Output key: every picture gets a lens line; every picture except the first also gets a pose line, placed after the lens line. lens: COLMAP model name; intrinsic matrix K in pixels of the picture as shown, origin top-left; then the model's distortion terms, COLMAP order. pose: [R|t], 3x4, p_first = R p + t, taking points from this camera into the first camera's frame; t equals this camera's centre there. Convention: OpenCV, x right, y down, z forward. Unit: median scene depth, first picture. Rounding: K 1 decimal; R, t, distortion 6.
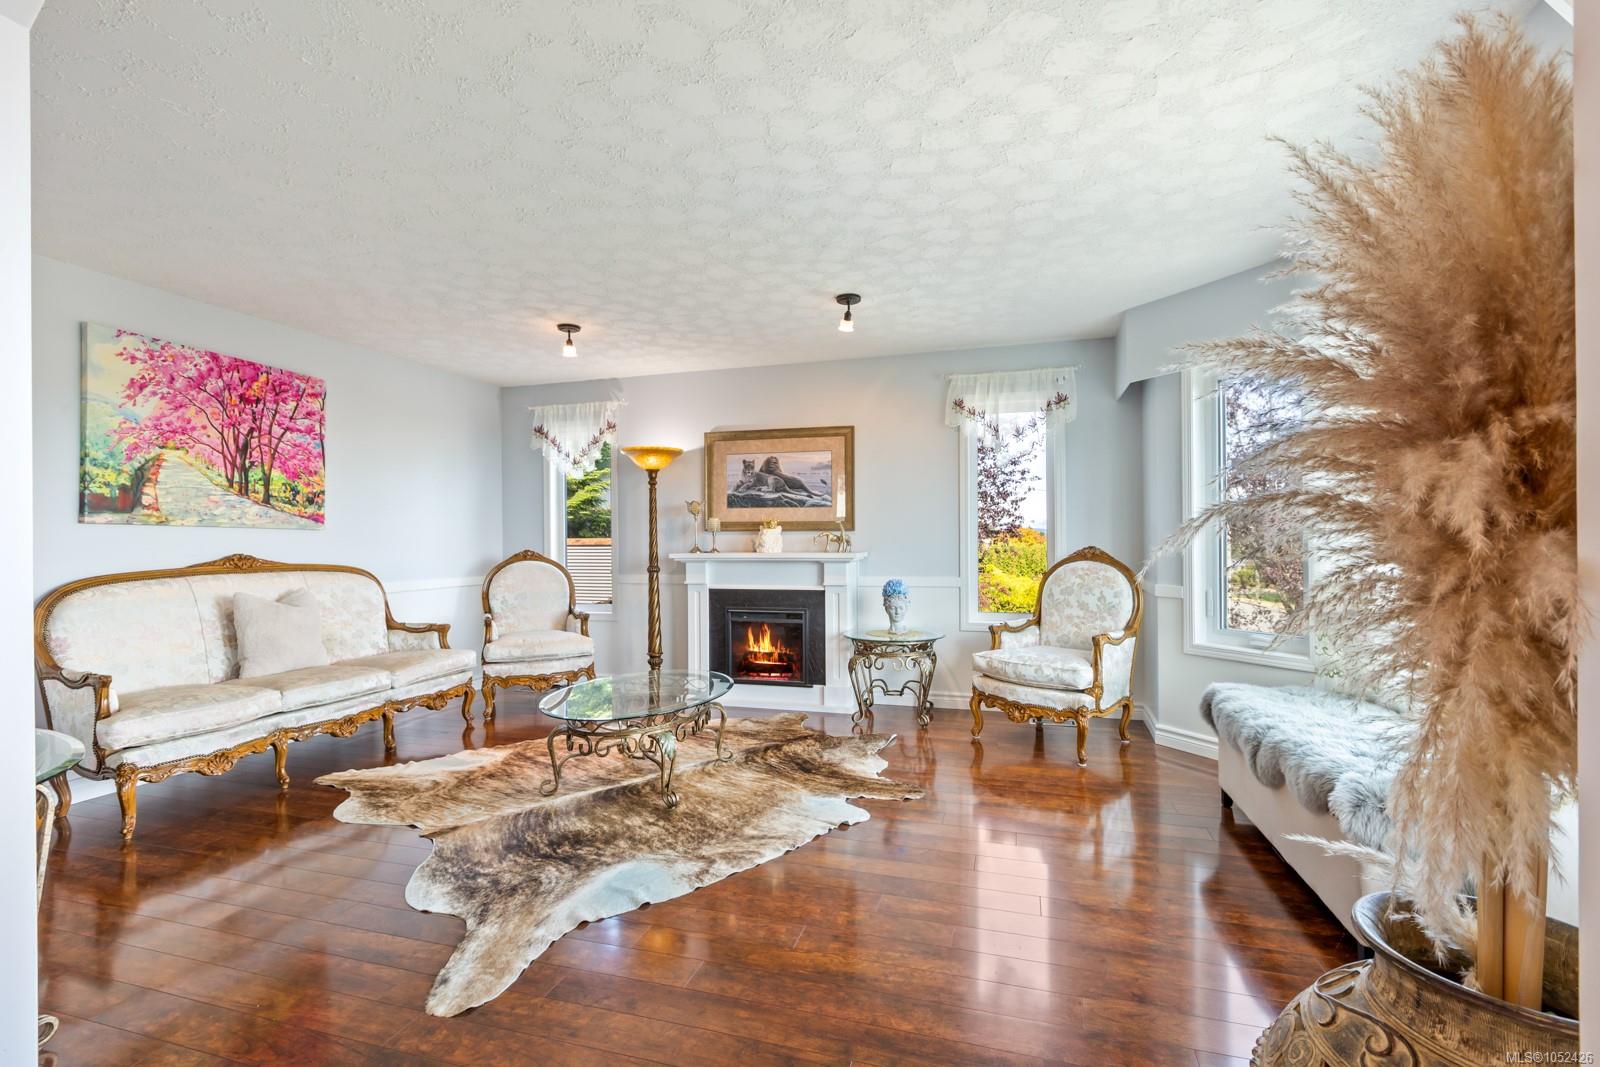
lens RADIAL K [[711.9, 0, 812.1], [0, 711.9, 538.6], [0, 0, 1]] dist [0.003409, 0.000019]
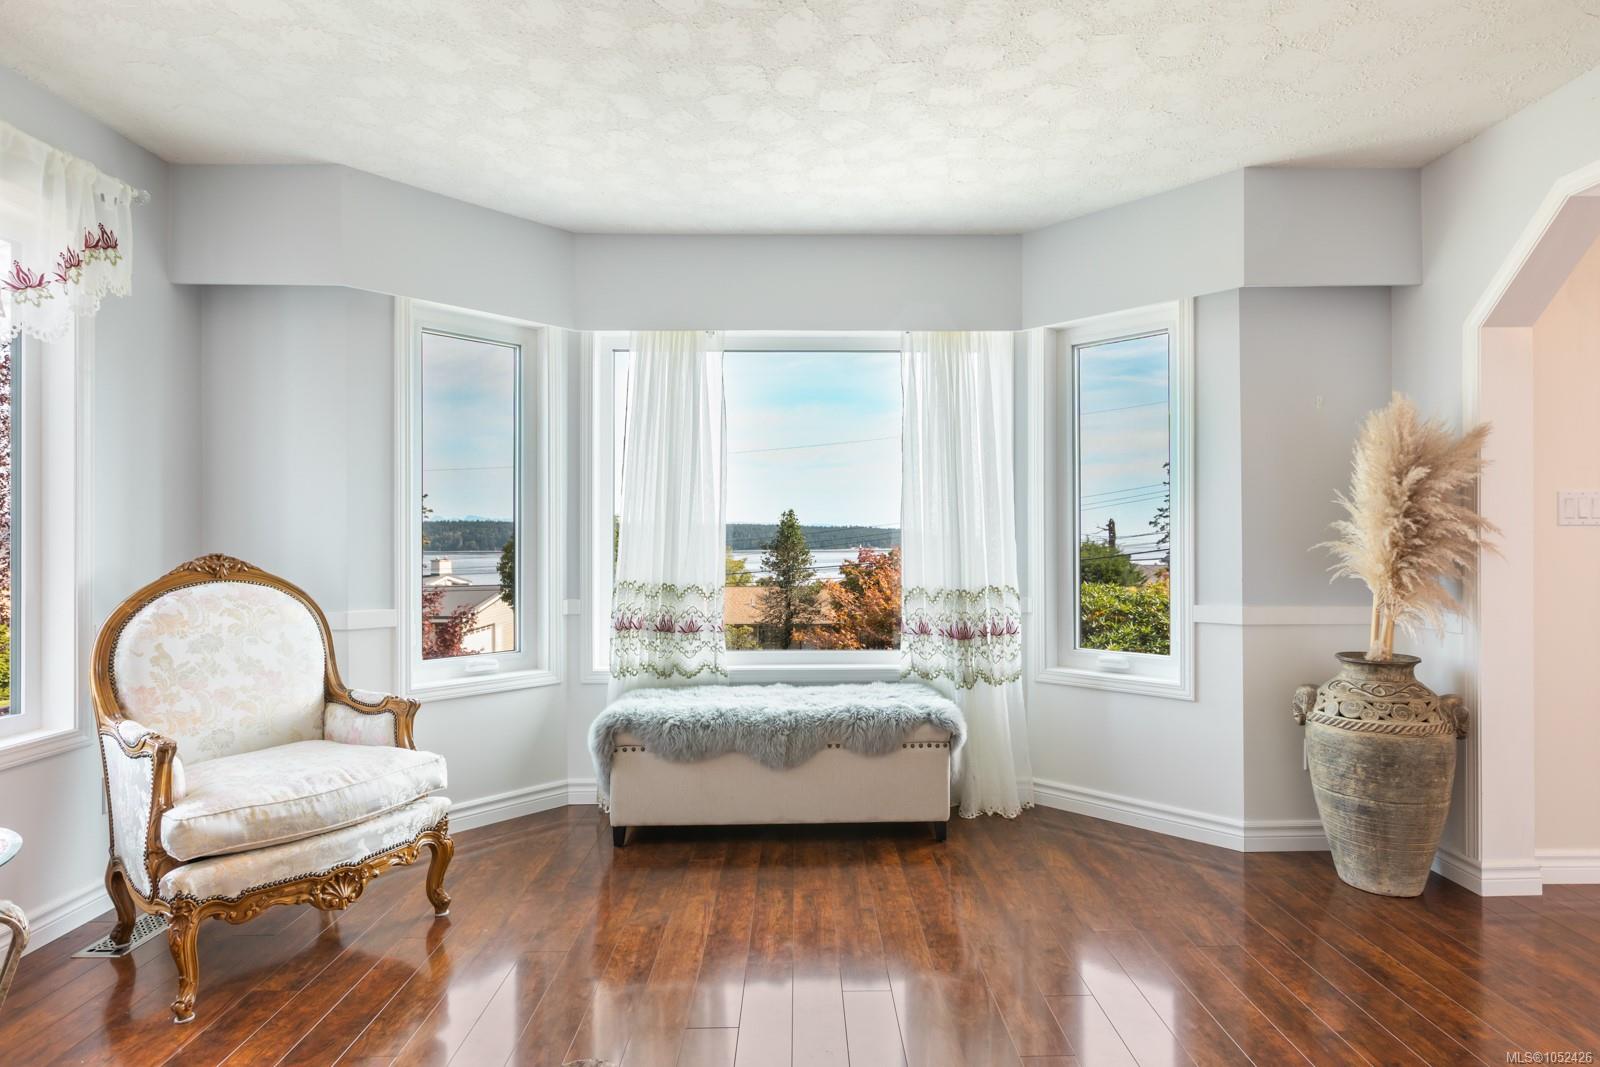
lens RADIAL K [[822.1, 0, 805.4], [0, 822.1, 538.9], [0, 0, 1]] dist [0.005311, 0.000138]
pose [[-0.293238, 0.008787, 0.955999, -0.336626], [0.001759, 0.999961, -0.008652, 0.005954], [-0.956038, -0.000856, -0.293242, 0.803008]]
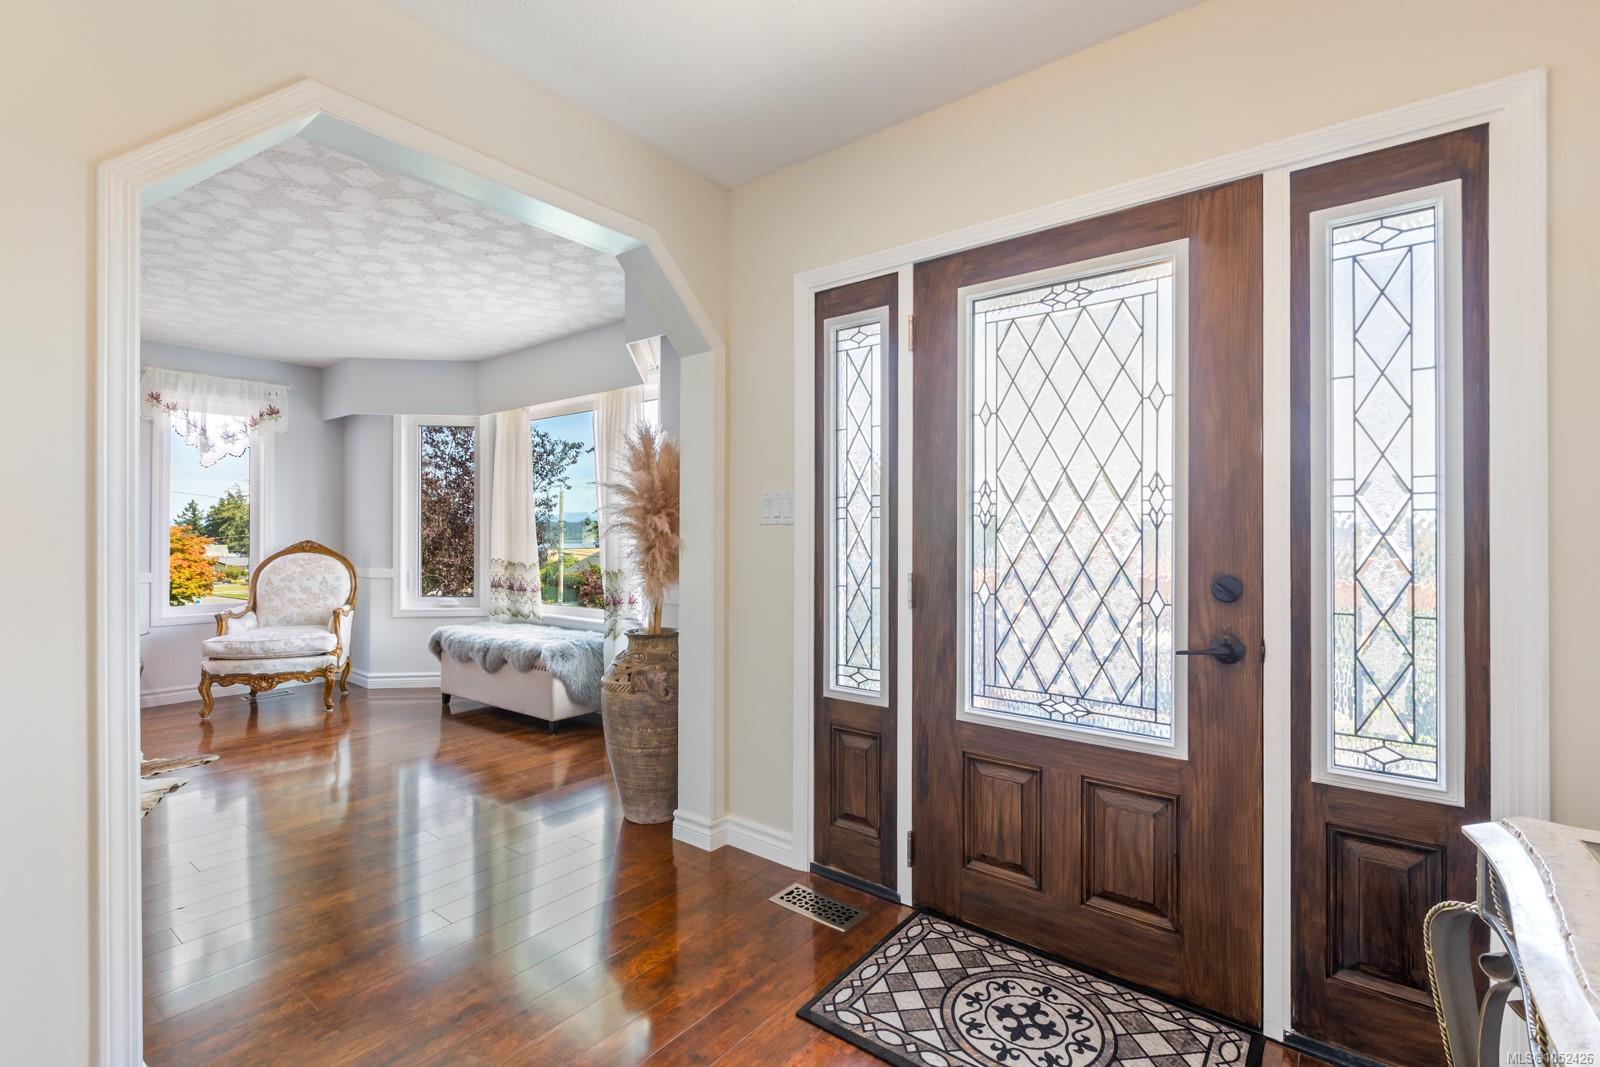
lens RADIAL K [[711.9, 0, 807.3], [0, 711.9, 532.3], [0, 0, 1]] dist [0.003409, 0.000019]
pose [[0.361236, 0.010903, 0.932411, -0.450412], [-0.006726, 0.999936, -0.009086, 0.002534], [-0.932450, -0.002990, 0.361286, -0.234253]]
